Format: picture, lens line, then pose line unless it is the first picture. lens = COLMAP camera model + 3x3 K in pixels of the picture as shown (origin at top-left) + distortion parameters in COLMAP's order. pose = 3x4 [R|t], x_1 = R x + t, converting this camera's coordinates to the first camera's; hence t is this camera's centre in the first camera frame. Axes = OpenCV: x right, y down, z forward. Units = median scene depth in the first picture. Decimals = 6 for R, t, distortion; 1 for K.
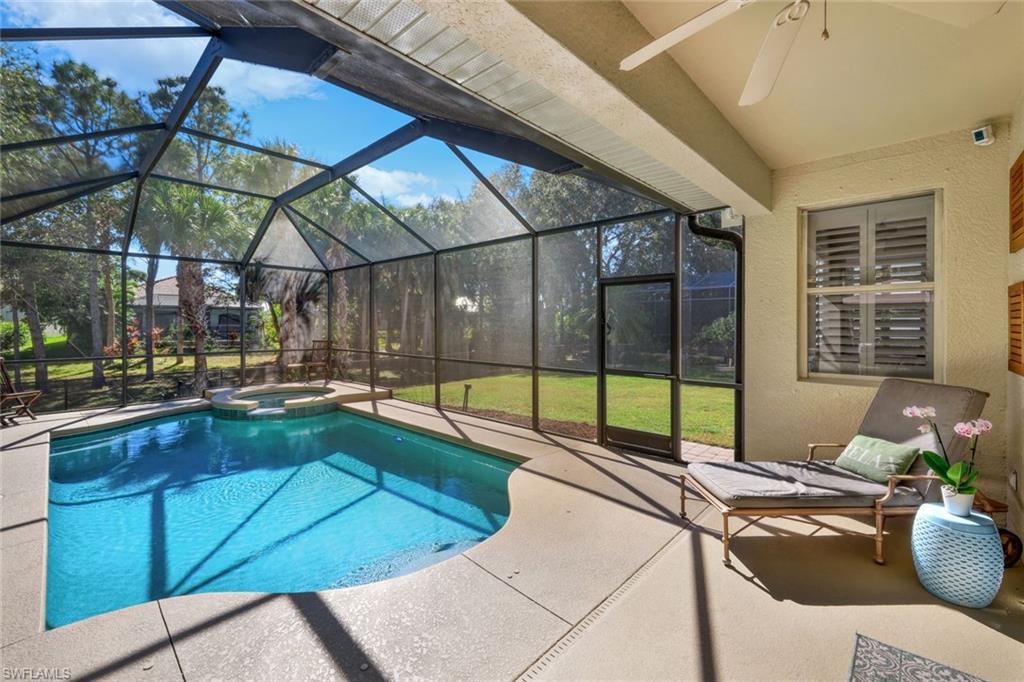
lens RADIAL K [[430.9, 0, 508.3], [0, 430.9, 332.5], [0, 0, 1]] dist [-0.006823, -0.000292]
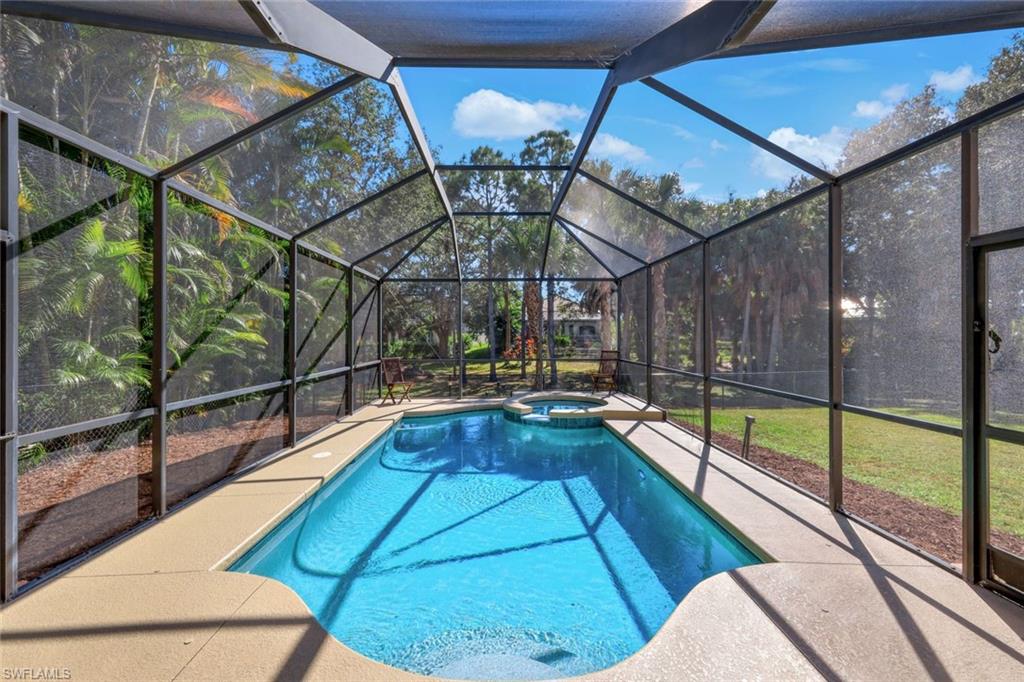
lens RADIAL K [[430.9, 0, 516.6], [0, 430.9, 338.2], [0, 0, 1]] dist [-0.006823, -0.000292]
pose [[0.698369, 0.003030, -0.715731, 0.146134], [-0.010721, 0.999923, -0.006227, -0.002245], [0.715657, 0.012022, 0.698348, 0.221015]]
